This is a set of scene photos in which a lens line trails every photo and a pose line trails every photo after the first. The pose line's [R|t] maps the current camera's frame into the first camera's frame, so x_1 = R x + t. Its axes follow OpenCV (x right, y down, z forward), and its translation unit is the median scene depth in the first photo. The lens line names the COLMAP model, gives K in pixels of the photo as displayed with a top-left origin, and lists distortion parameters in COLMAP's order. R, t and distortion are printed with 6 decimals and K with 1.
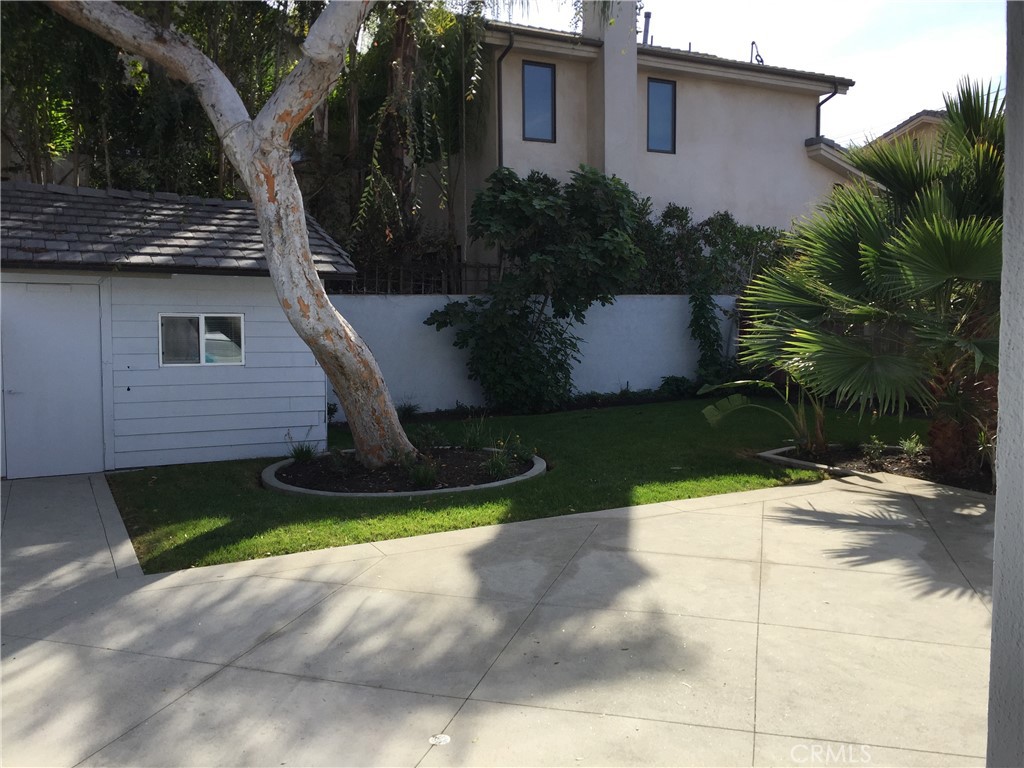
lens RADIAL K [[874.6, 0, 541.5], [0, 874.6, 381.8], [0, 0, 1]] dist [0.087595, -0.111686]
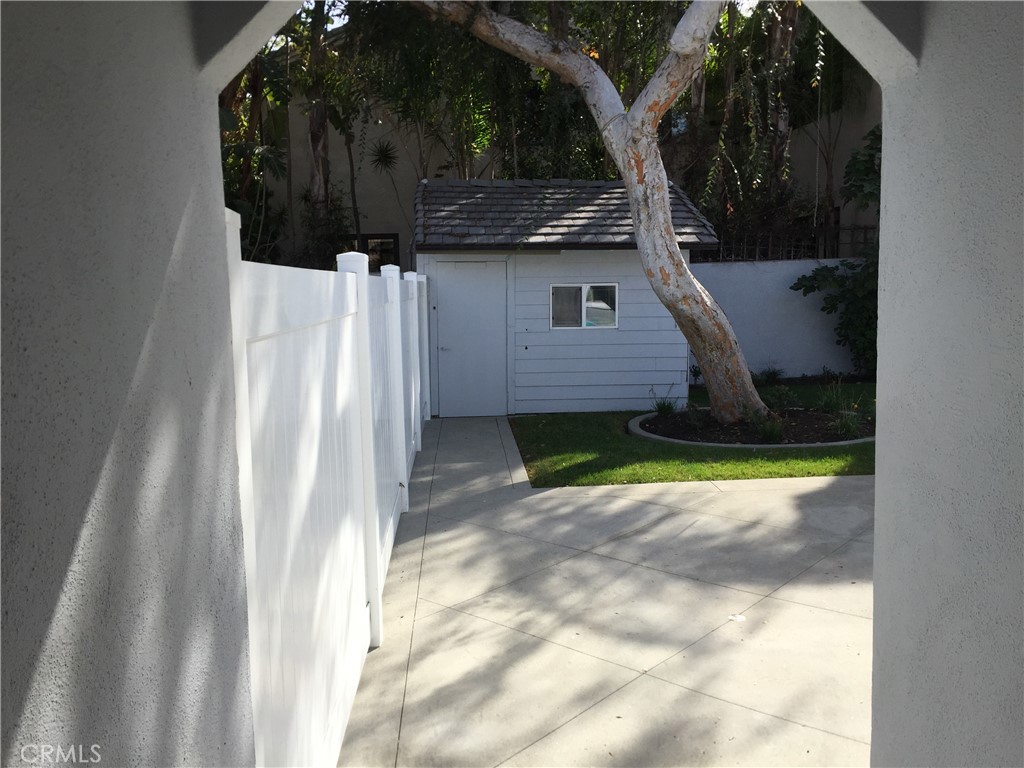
lens RADIAL K [[874.6, 0, 505.6], [0, 874.6, 387.4], [0, 0, 1]] dist [0.087595, -0.111686]
pose [[0.894135, 0.034896, -0.446435, 0.048874], [-0.016117, 0.998821, 0.045794, 0.008940], [0.447507, -0.033751, 0.893643, -0.090509]]
